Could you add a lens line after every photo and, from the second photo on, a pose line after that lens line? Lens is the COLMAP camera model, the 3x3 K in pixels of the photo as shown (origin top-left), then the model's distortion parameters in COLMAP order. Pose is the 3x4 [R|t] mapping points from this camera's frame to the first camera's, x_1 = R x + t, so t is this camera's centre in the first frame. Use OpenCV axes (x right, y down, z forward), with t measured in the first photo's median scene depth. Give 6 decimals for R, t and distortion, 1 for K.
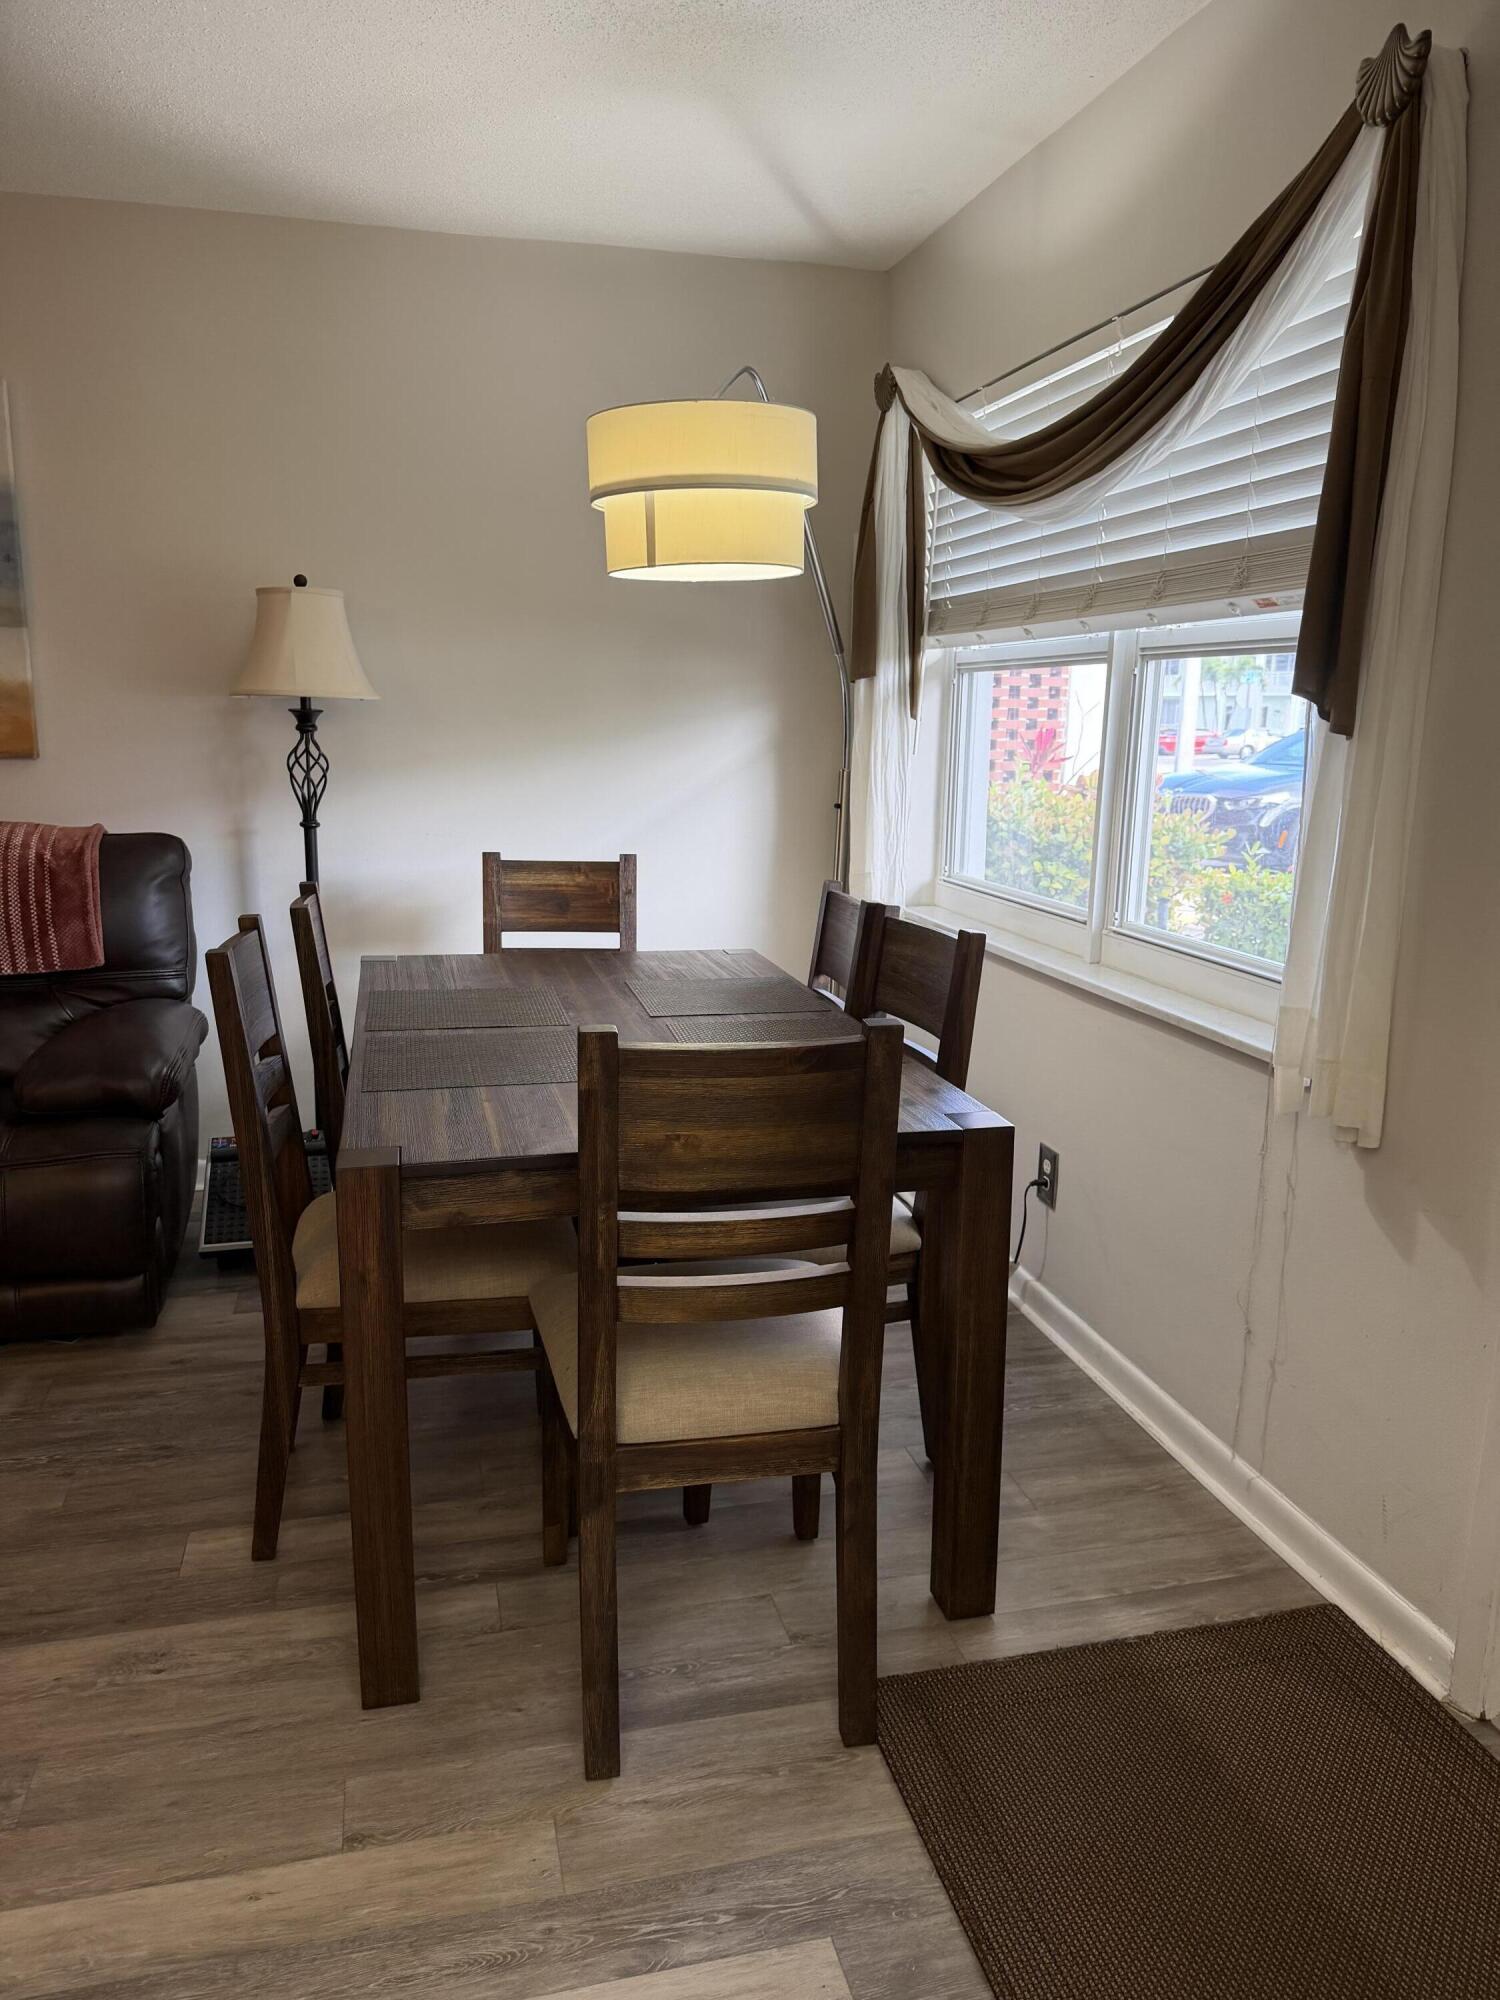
lens RADIAL K [[1406.3, 0, 759.3], [0, 1406.3, 1013.0], [0, 0, 1]] dist [0.013836, -0.029215]
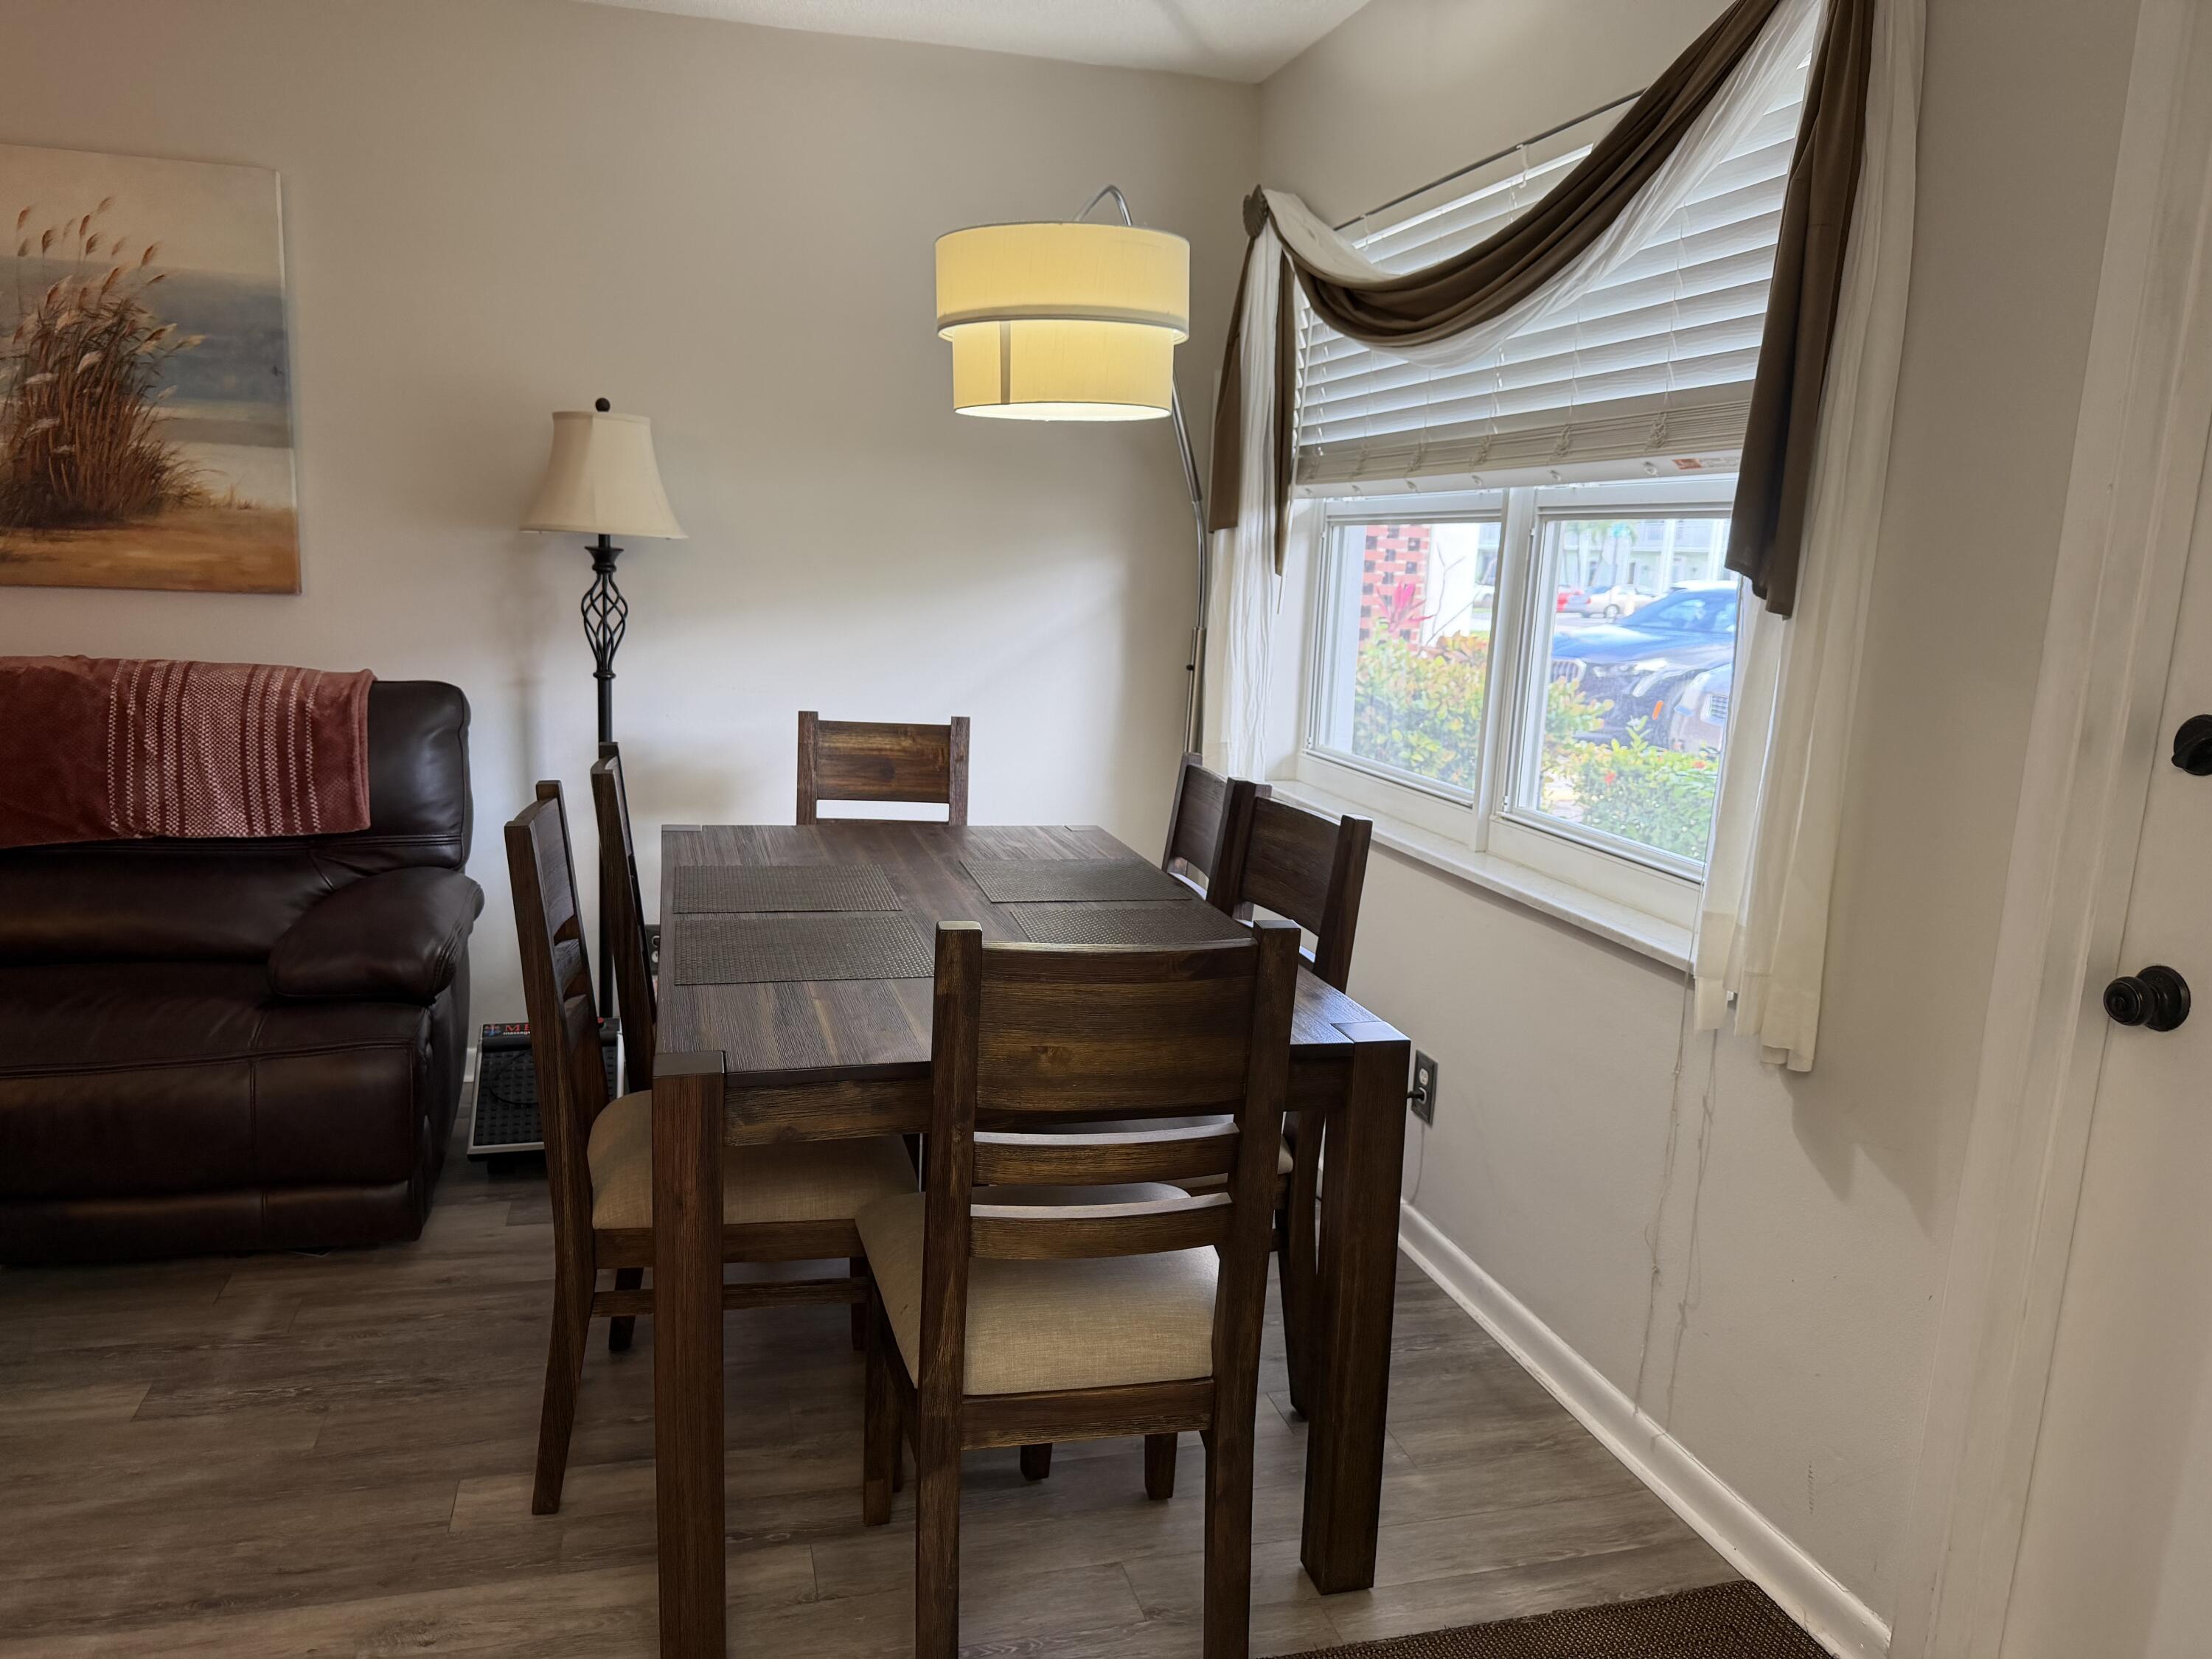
lens RADIAL K [[1555.3, 0, 1102.6], [0, 1555.3, 851.2], [0, 0, 1]] dist [0.013836, -0.029215]
pose [[0.999556, 0.022480, 0.019577, -0.027082], [-0.022046, 0.999512, -0.022118, -0.009987], [-0.020065, 0.021677, 0.999564, 0.009004]]
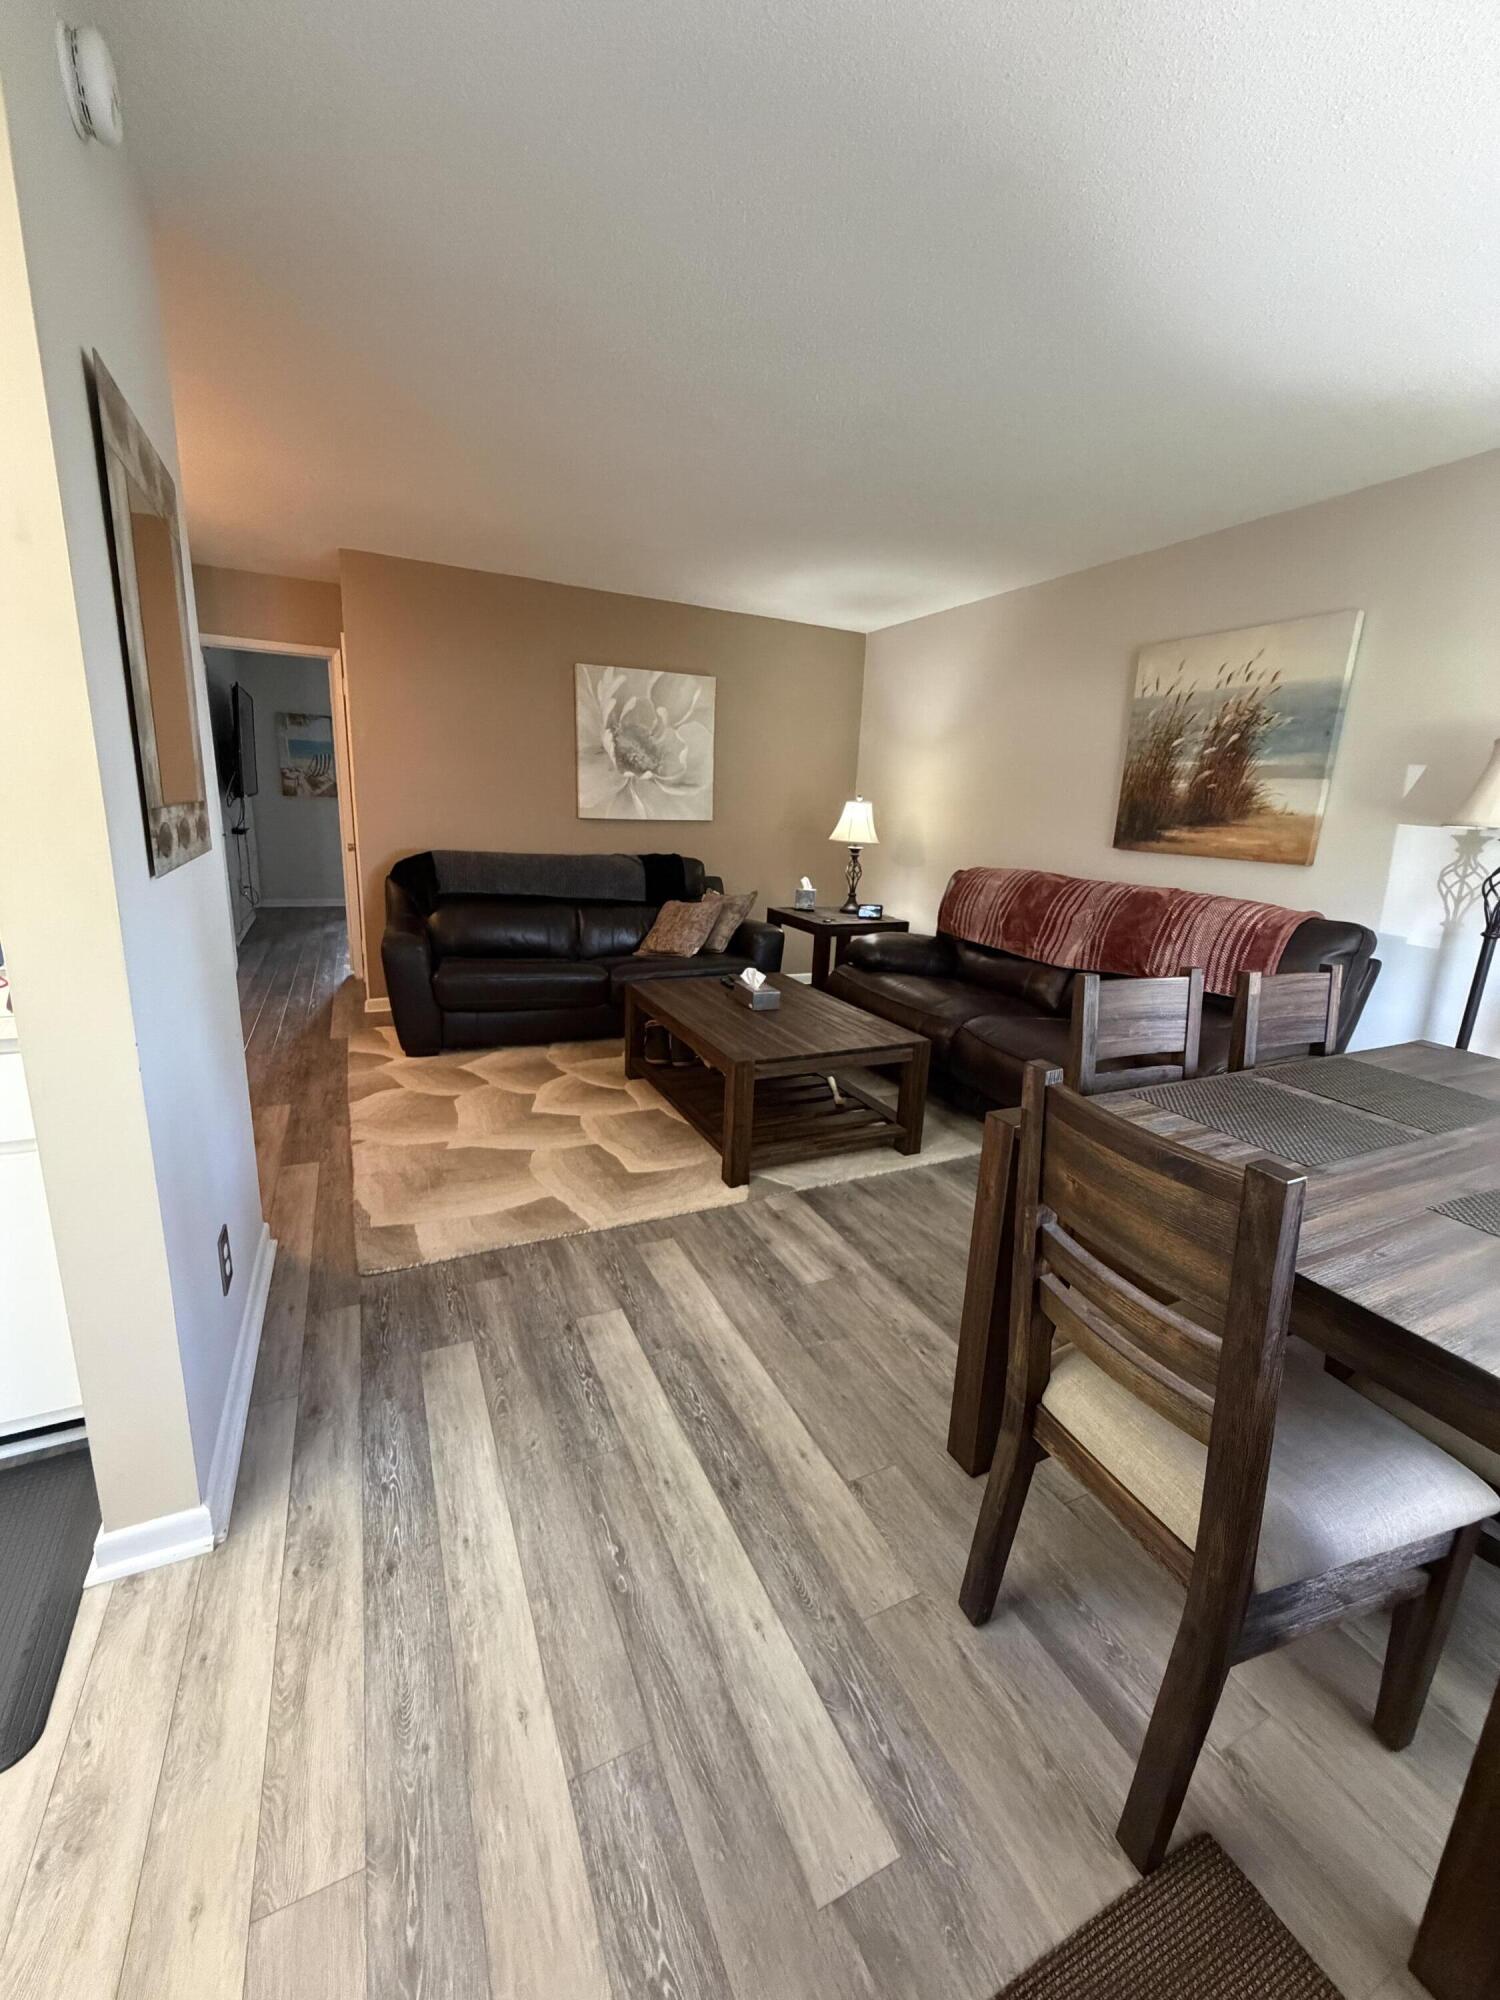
lens RADIAL K [[792.4, 0, 751.6], [0, 792.4, 997.1], [0, 0, 1]] dist [-0.003647, 0.000893]
pose [[0.199081, 0.226765, -0.953386, 0.288327], [-0.247675, 0.952919, 0.174936, -0.062835], [0.948169, 0.201303, 0.245872, 0.341577]]
